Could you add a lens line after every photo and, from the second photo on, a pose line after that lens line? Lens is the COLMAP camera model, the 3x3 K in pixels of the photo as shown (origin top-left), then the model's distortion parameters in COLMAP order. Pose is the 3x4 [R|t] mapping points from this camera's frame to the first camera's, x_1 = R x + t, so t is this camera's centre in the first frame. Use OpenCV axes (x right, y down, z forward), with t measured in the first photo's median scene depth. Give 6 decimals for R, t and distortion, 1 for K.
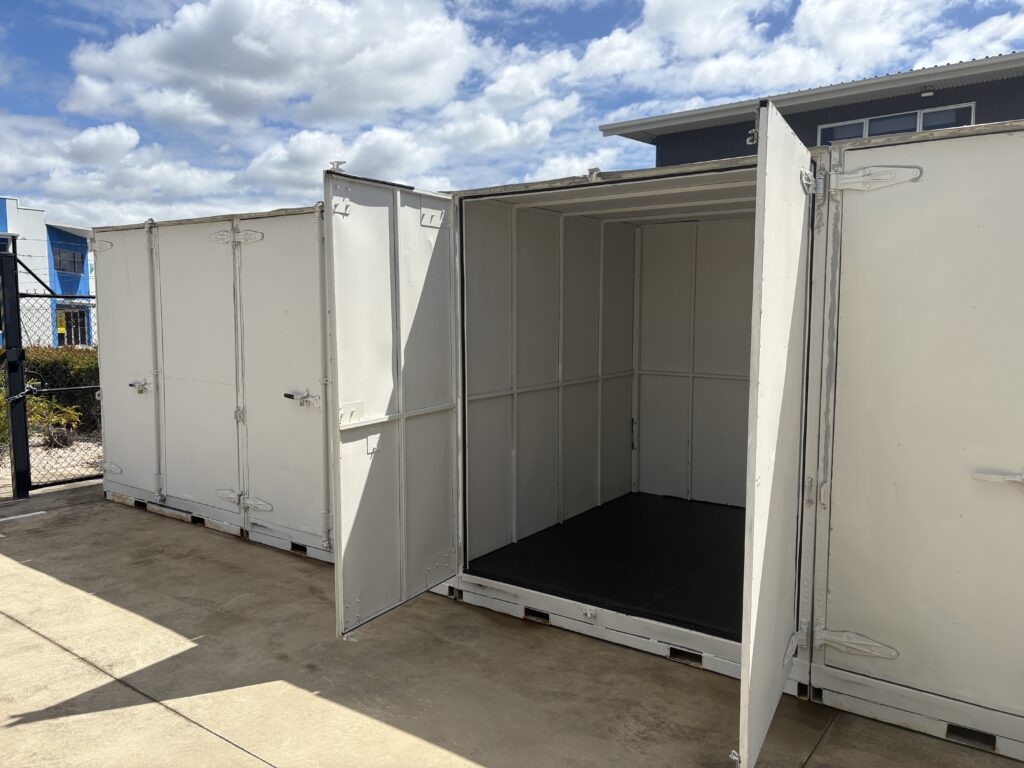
lens RADIAL K [[766.5, 0, 518.7], [0, 766.5, 394.6], [0, 0, 1]] dist [0.027339, -0.022620]
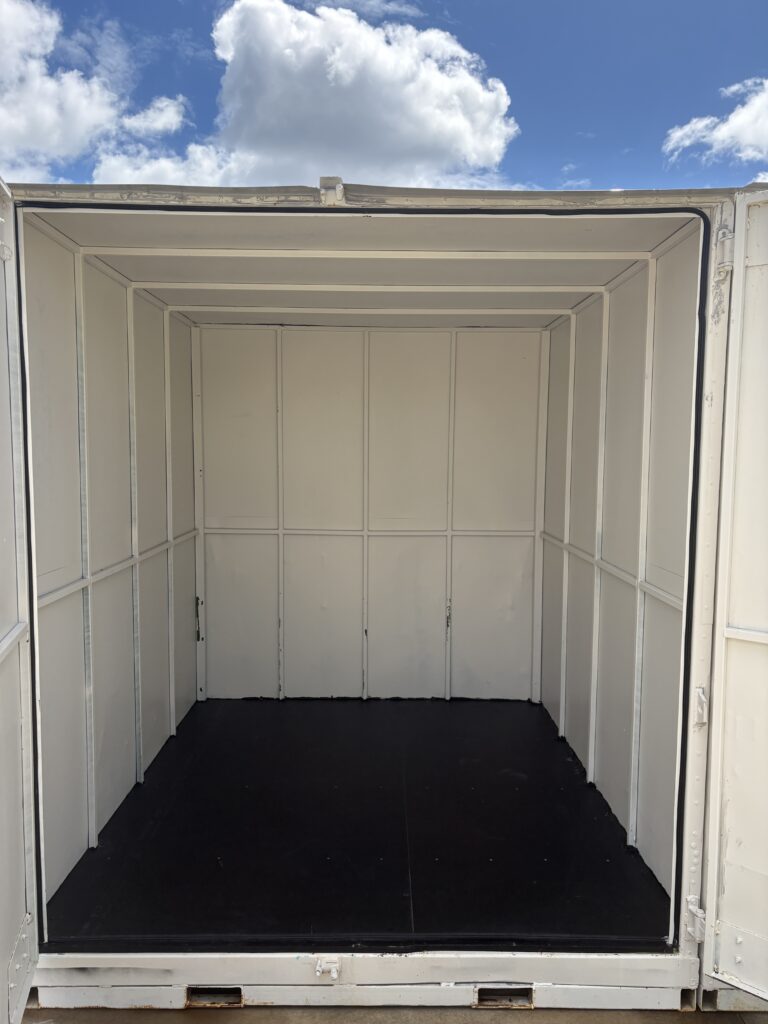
lens RADIAL K [[766.5, 0, 373.5], [0, 766.5, 521.7], [0, 0, 1]] dist [0.027339, -0.022620]
pose [[0.812322, -0.041853, 0.581705, -0.184094], [0.055073, 0.998469, -0.005069, -0.036935], [-0.580602, 0.036154, 0.813384, 0.468705]]
